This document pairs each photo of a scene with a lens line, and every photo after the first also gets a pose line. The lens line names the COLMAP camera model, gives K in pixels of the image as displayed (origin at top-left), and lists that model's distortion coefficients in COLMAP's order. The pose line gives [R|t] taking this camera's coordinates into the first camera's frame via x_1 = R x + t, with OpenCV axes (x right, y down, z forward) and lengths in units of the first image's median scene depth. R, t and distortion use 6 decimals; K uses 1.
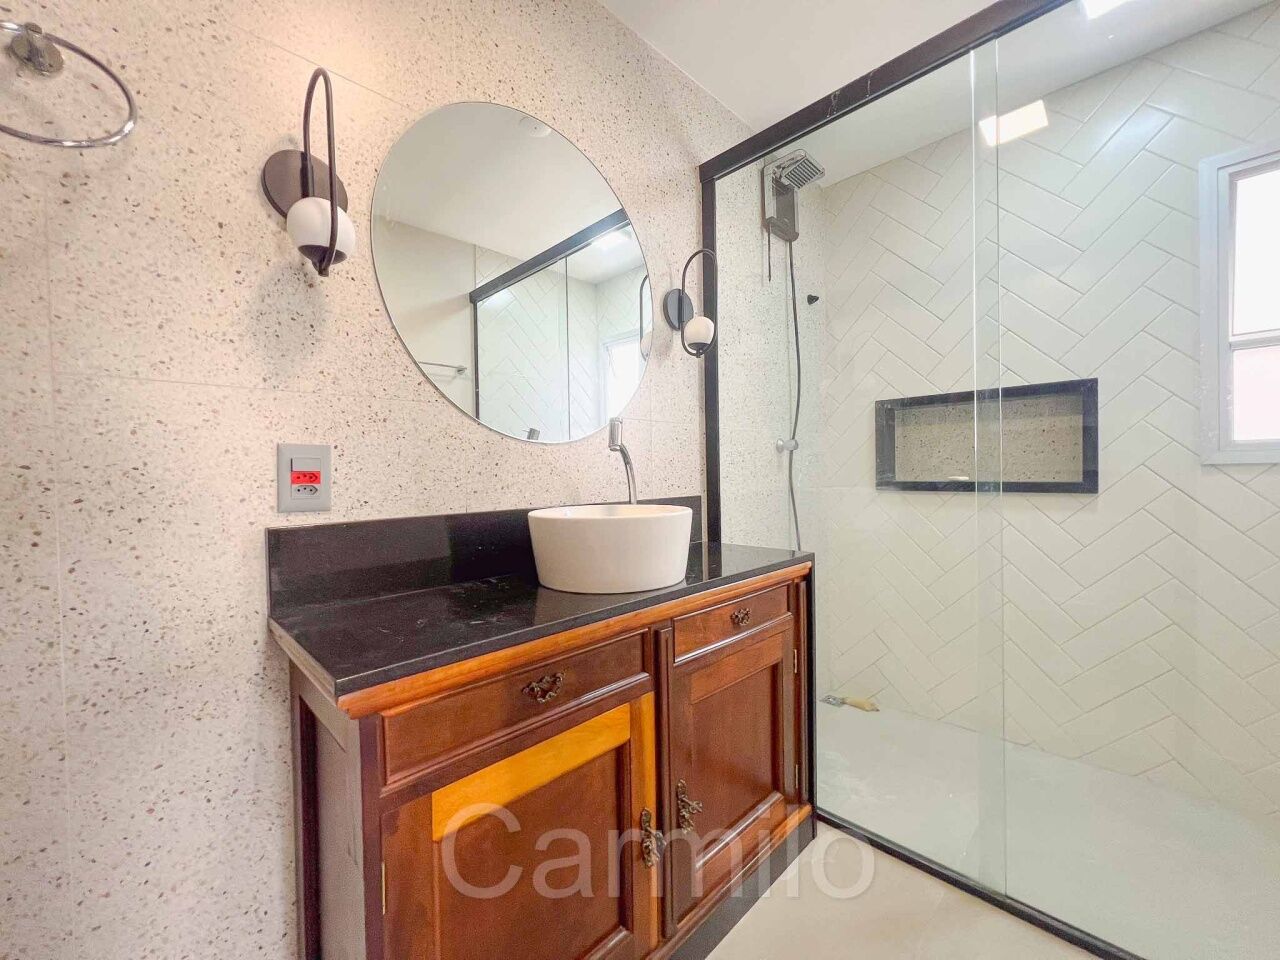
lens RADIAL K [[514.0, 0, 637.5], [0, 514.0, 476.3], [0, 0, 1]] dist [-0.002597, 0.001083]
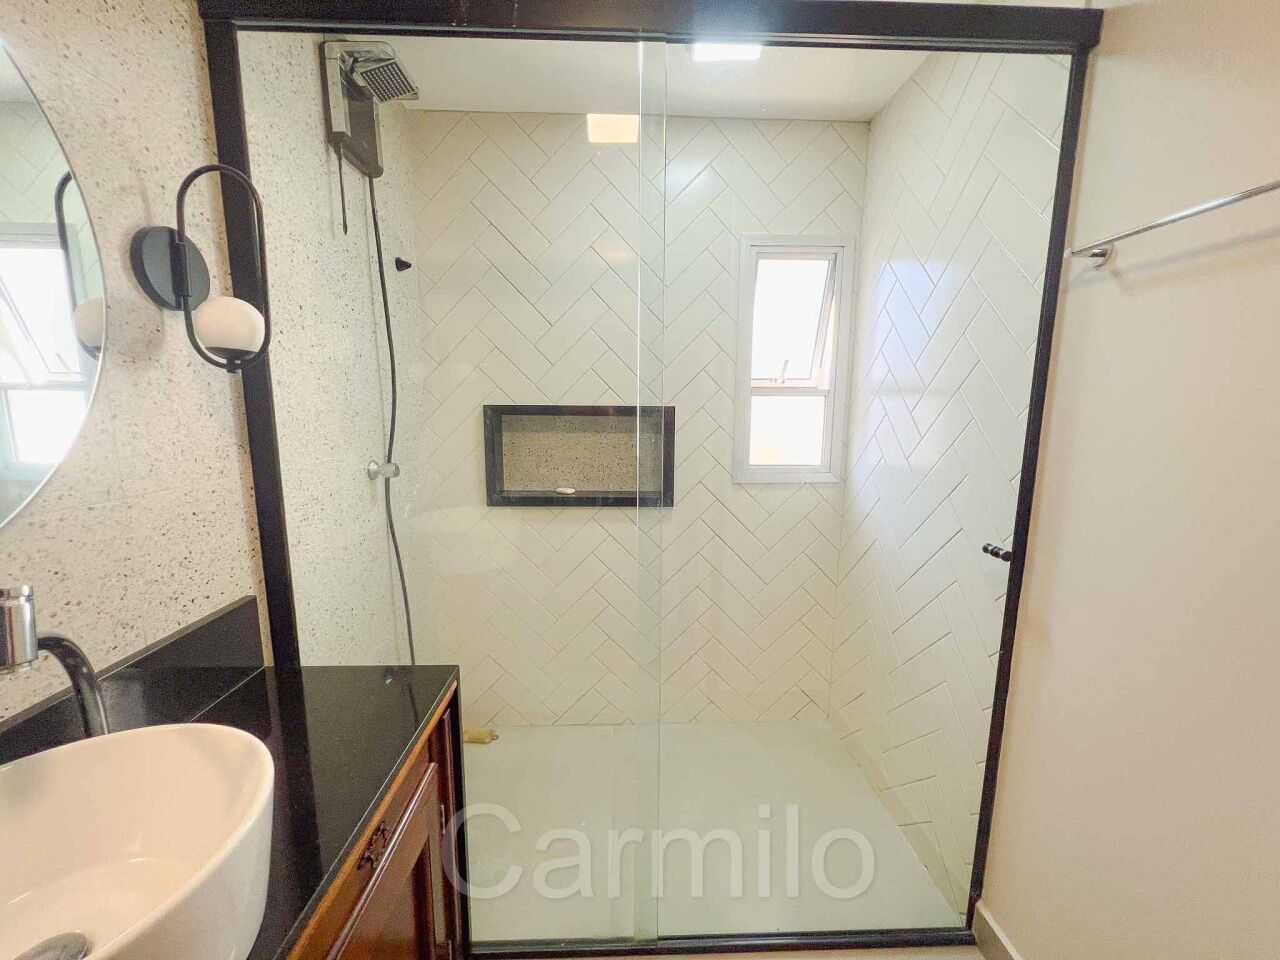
lens RADIAL K [[514.0, 0, 640.0], [0, 514.0, 476.8], [0, 0, 1]] dist [-0.002597, 0.001083]
pose [[0.680125, -0.088745, 0.727705, 0.010155], [-0.009689, 0.991471, 0.129968, -0.370242], [-0.733032, -0.095445, 0.673464, 0.563426]]
